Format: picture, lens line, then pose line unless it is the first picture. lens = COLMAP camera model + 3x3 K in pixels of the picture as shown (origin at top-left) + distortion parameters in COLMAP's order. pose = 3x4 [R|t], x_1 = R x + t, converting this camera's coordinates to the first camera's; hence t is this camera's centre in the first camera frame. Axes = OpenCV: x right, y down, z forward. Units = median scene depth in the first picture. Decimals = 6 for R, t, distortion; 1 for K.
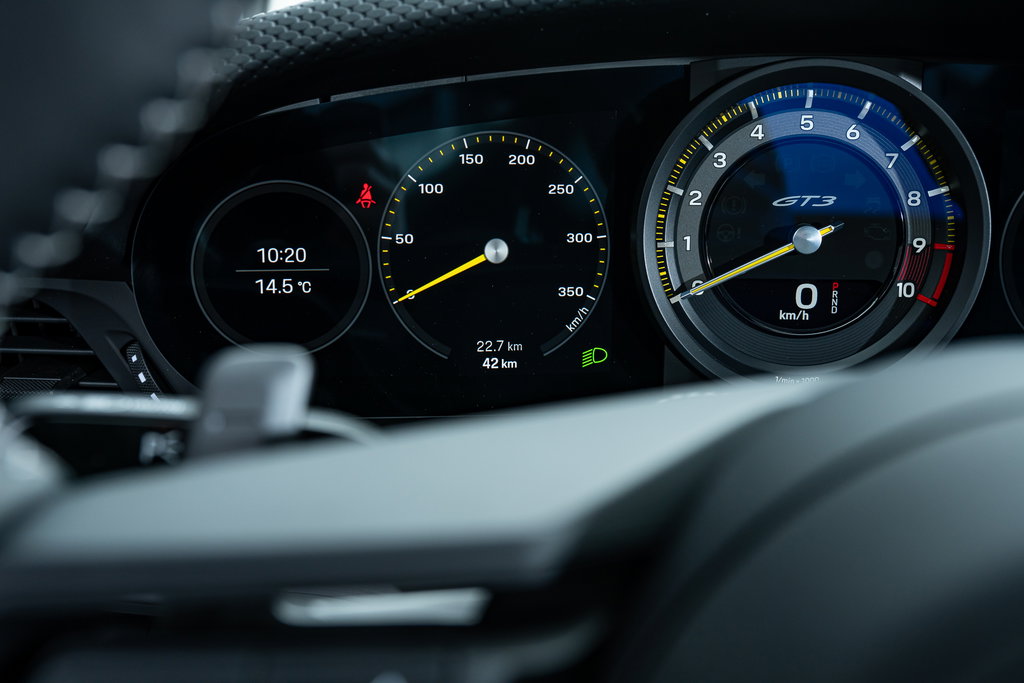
lens RADIAL K [[988.5, 0, 512.0], [0, 988.5, 341.5], [0, 0, 1]] dist [-0.061339, 0.040593]
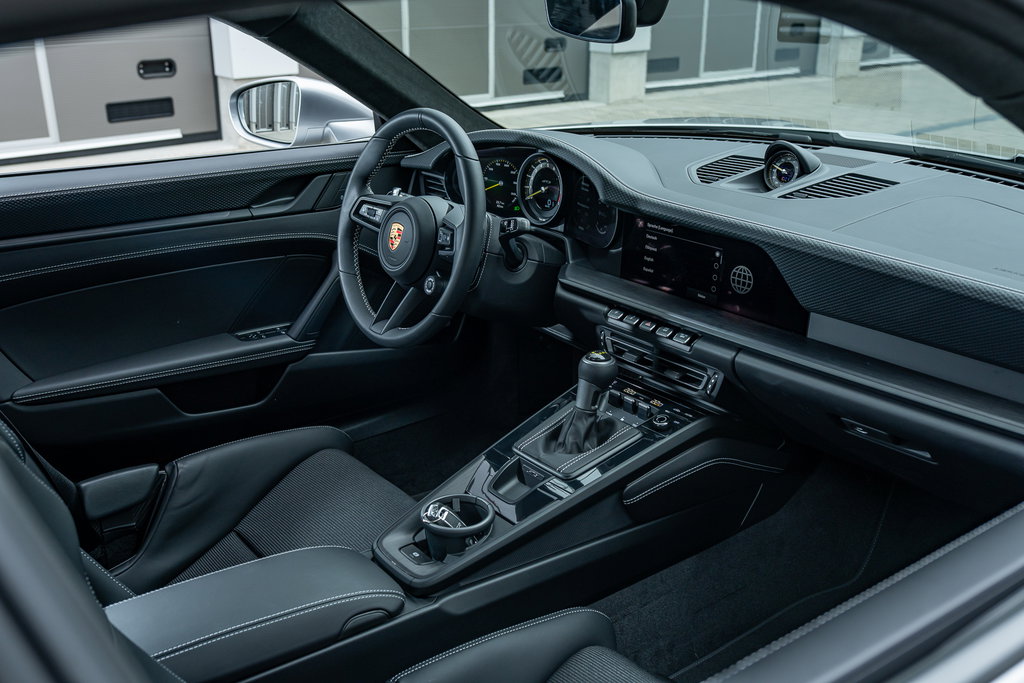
lens RADIAL K [[988.5, 0, 512.0], [0, 988.5, 341.5], [0, 0, 1]] dist [-0.061339, 0.040593]
pose [[0.696022, 0.247918, -0.673862, 3.593613], [-0.179283, 0.968780, 0.171242, -0.182174], [0.695277, 0.001624, 0.718740, -2.544728]]
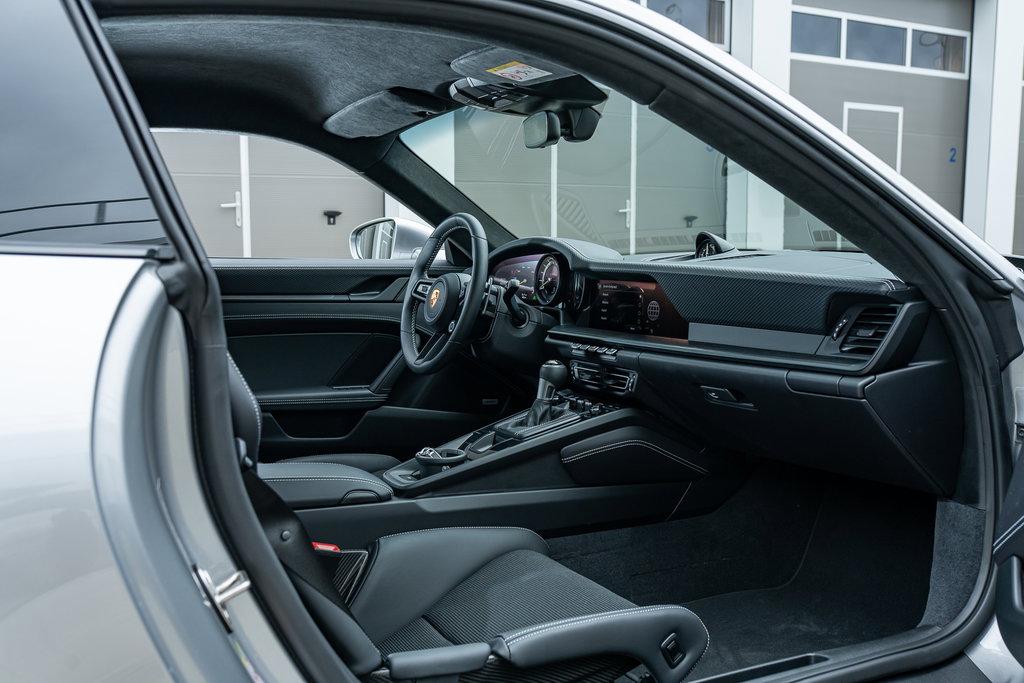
lens RADIAL K [[988.5, 0, 512.0], [0, 988.5, 341.5], [0, 0, 1]] dist [-0.061339, 0.040593]
pose [[0.553800, 0.078799, -0.828913, 5.683500], [-0.208884, 0.976825, -0.046696, 0.663460], [0.806023, 0.199007, 0.557425, -2.821937]]
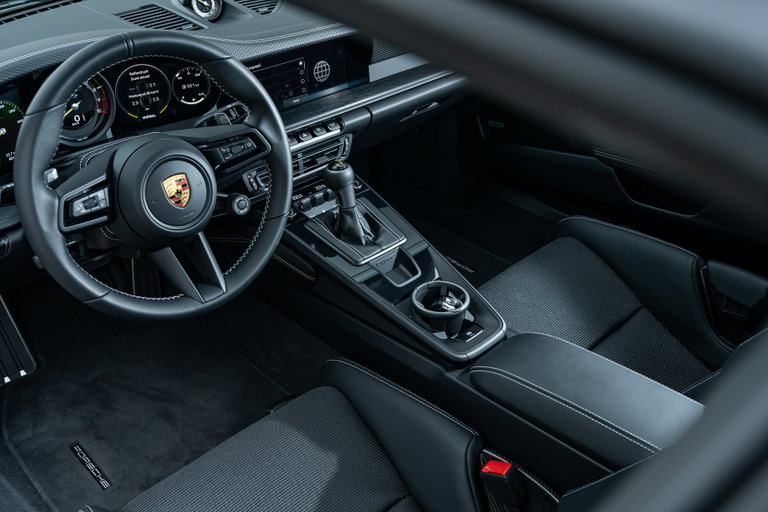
lens RADIAL K [[741.4, 0, 384.0], [0, 741.4, 256.0], [0, 0, 1]] dist [-0.061339, 0.040593]
pose [[0.638043, -0.410015, 0.651758, -1.160070], [0.196968, 0.905185, 0.376621, -0.443590], [-0.744382, -0.111925, 0.658307, -2.120164]]
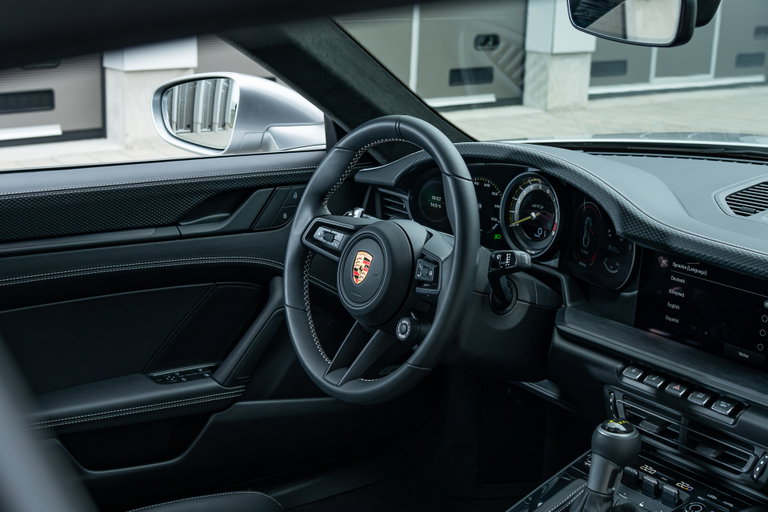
lens RADIAL K [[1141.0, 0, 366.2], [0, 1141.0, 257.1], [0, 0, 1]] dist [-0.077913, 0.126005]
pose [[0.659770, 0.199036, -0.724629, 3.200177], [-0.208751, 0.974877, 0.077706, -0.156736], [0.721891, 0.099999, 0.684744, -2.605444]]
